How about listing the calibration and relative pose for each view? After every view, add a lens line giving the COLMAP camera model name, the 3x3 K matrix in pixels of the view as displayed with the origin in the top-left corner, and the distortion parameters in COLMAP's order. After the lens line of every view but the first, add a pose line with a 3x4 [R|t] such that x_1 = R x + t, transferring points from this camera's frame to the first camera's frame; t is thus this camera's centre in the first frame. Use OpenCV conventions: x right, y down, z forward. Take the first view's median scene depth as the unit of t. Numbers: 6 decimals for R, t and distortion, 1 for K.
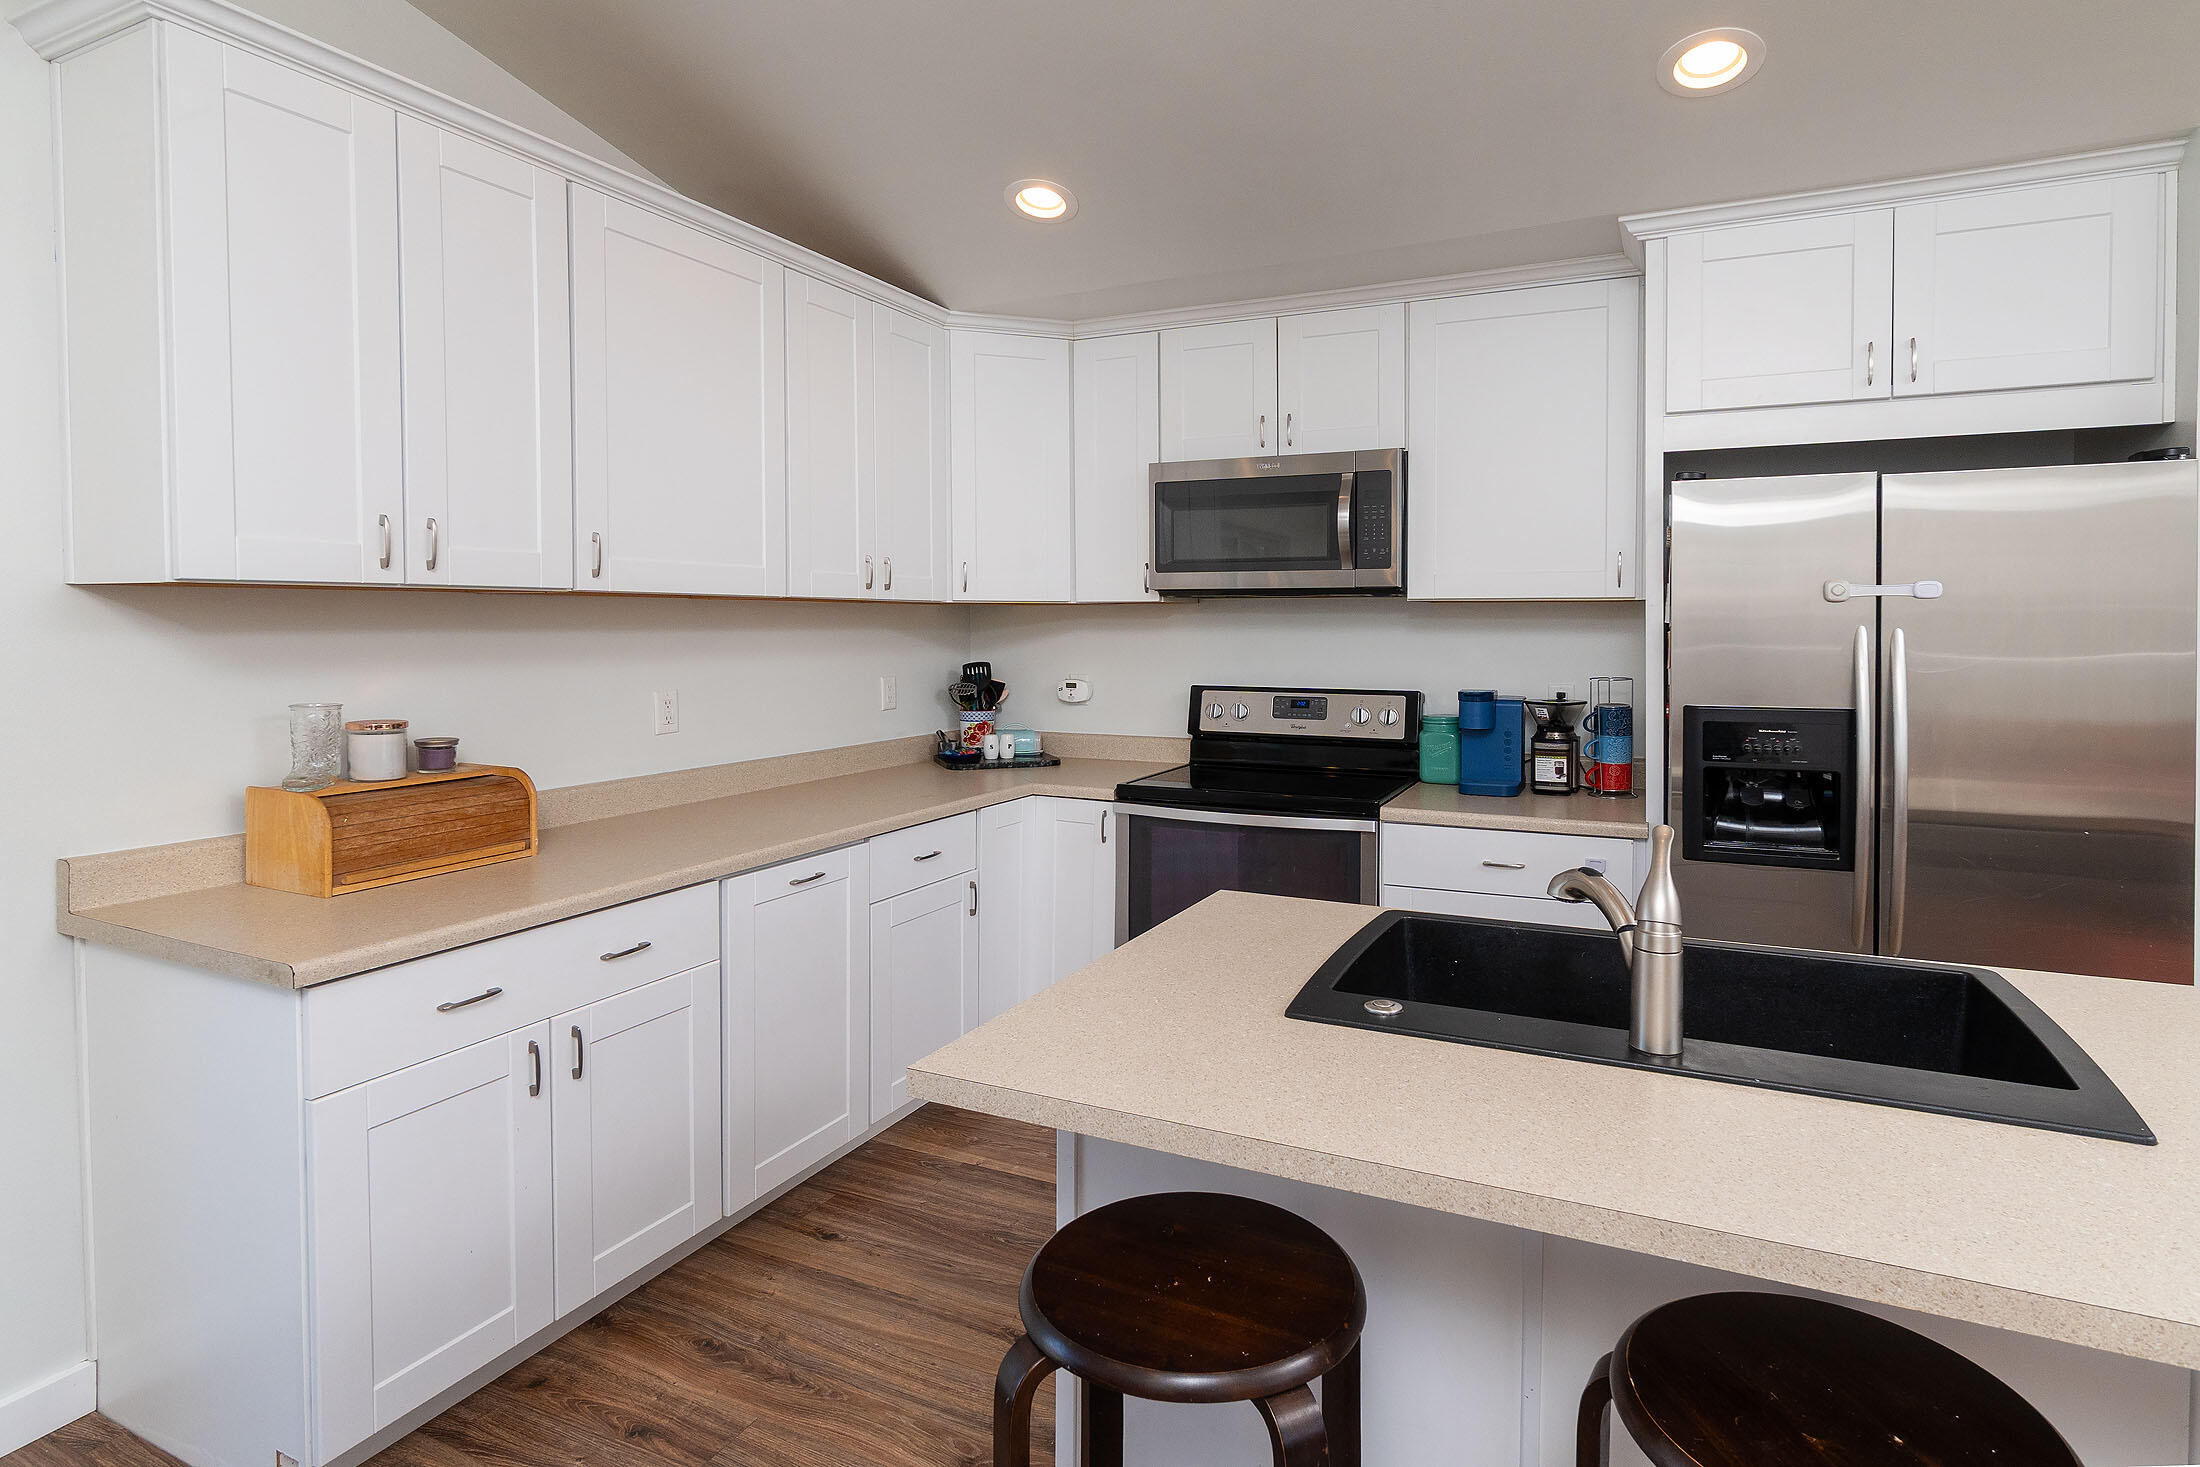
lens RADIAL K [[1026.4, 0, 1171.0], [0, 1026.4, 659.8], [0, 0, 1]] dist [-0.001555, -0.000622]
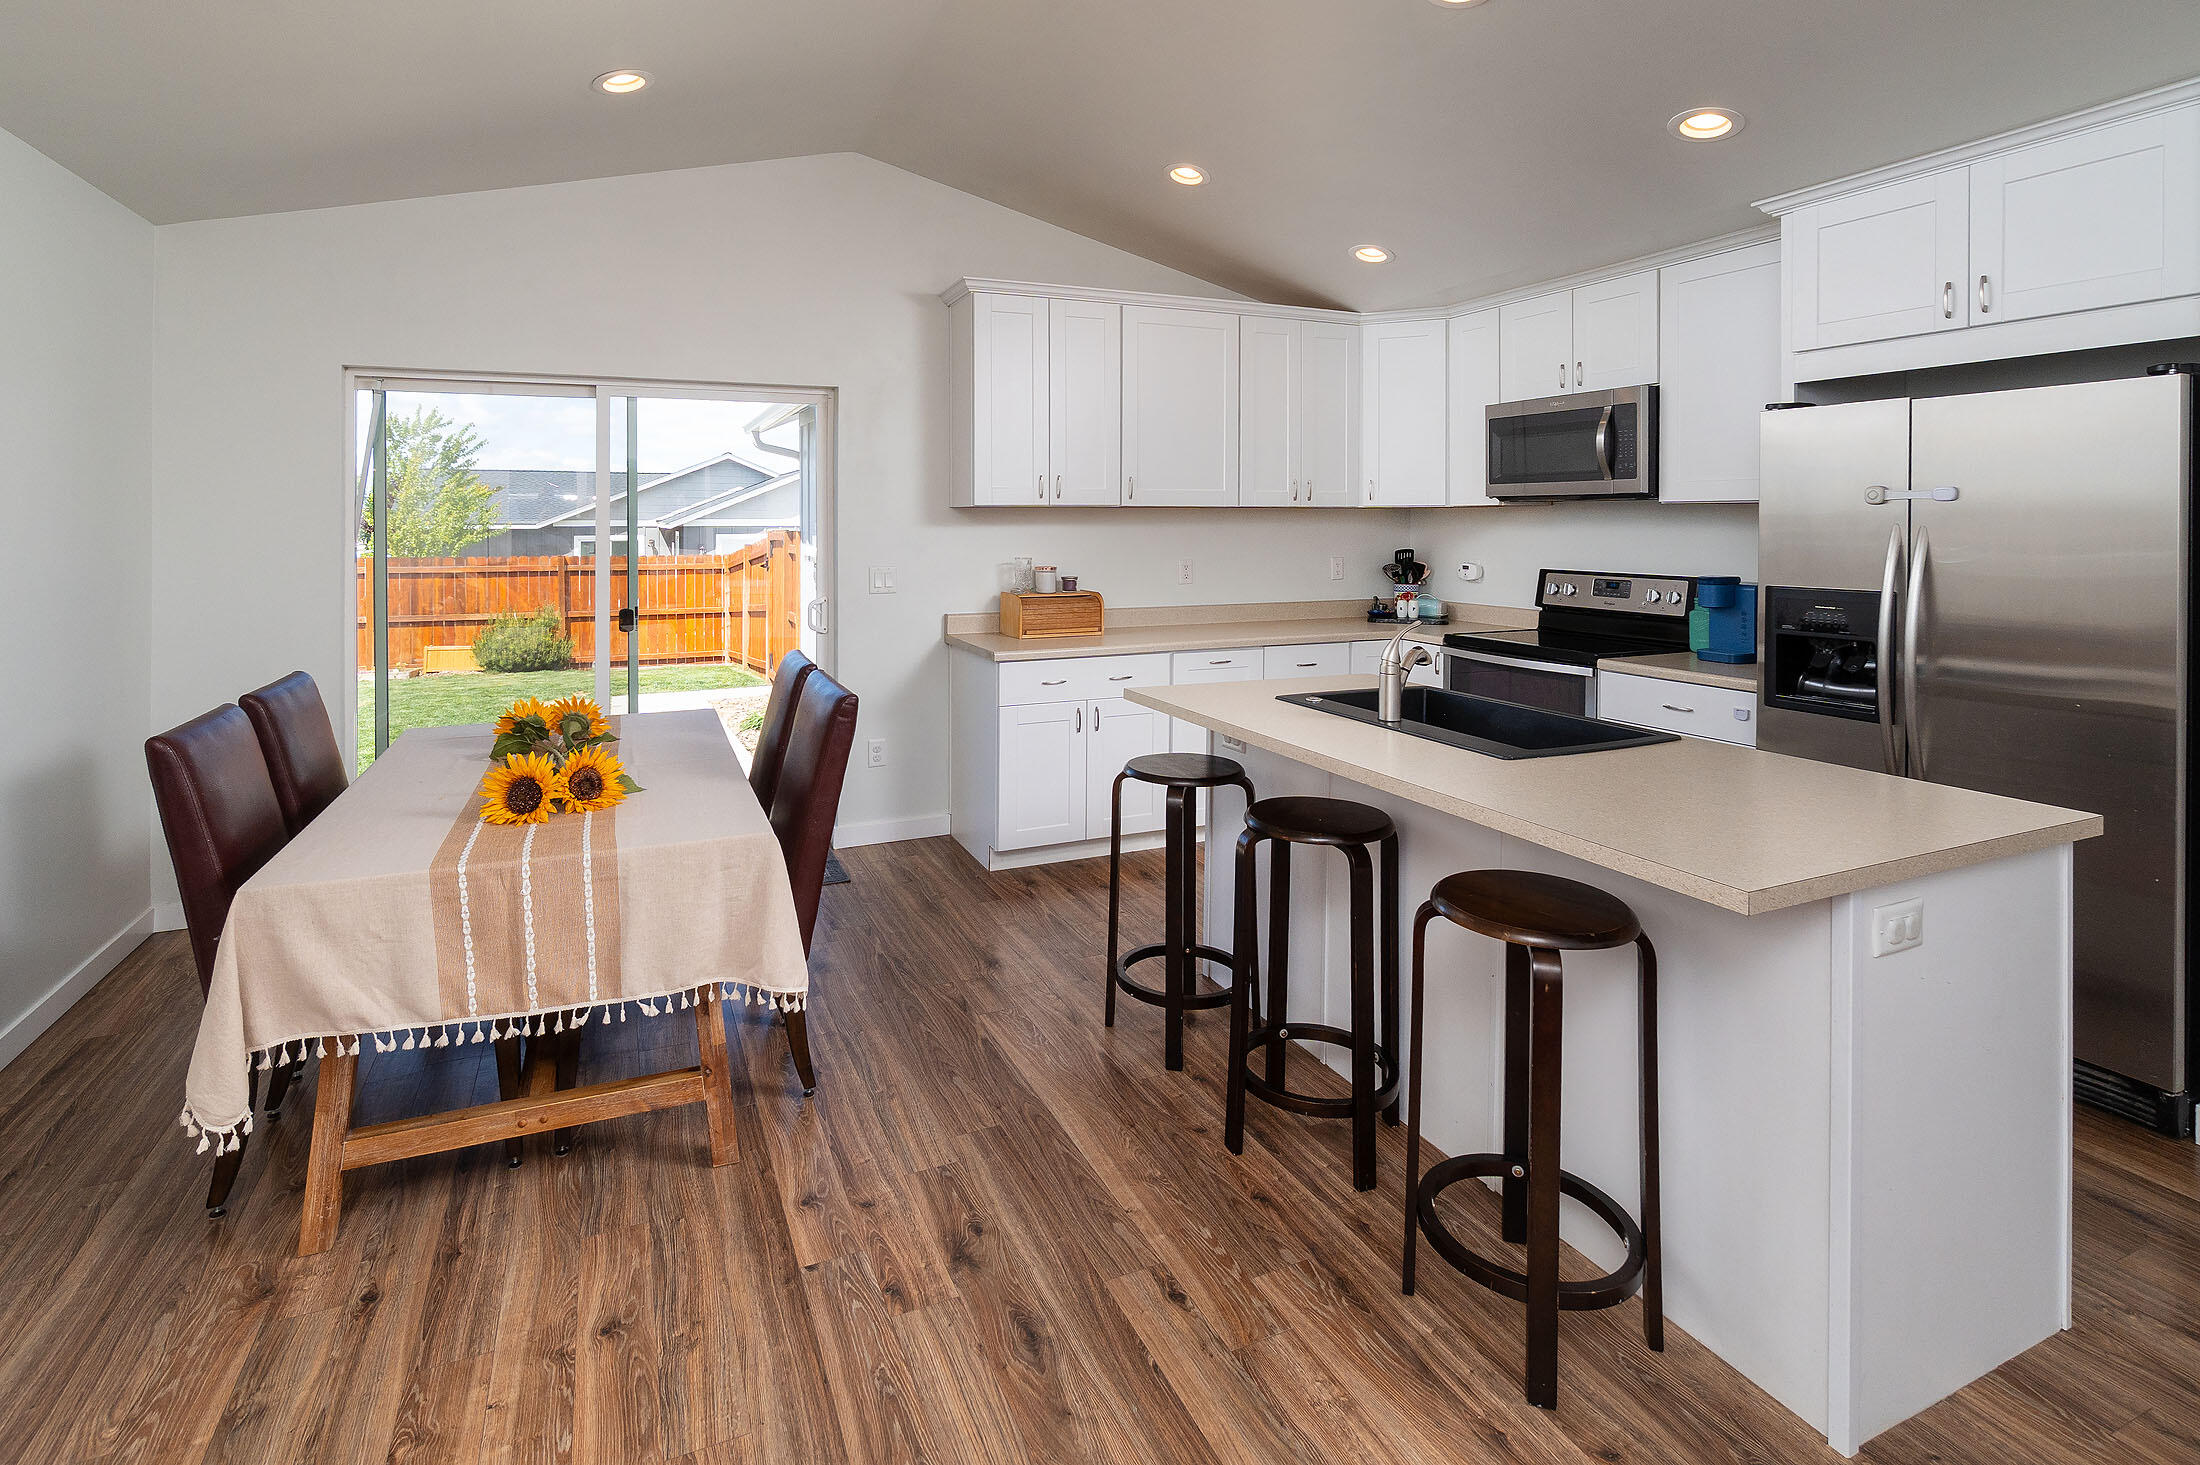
lens RADIAL K [[1031.9, 0, 1099.1], [0, 1031.9, 533.3], [0, 0, 1]] dist [-0.000165, -0.000266]
pose [[0.732942, 0.006411, -0.680261, 0.588564], [-0.021551, 0.999673, -0.013799, 0.011646], [0.679950, 0.024774, 0.732840, -0.396645]]
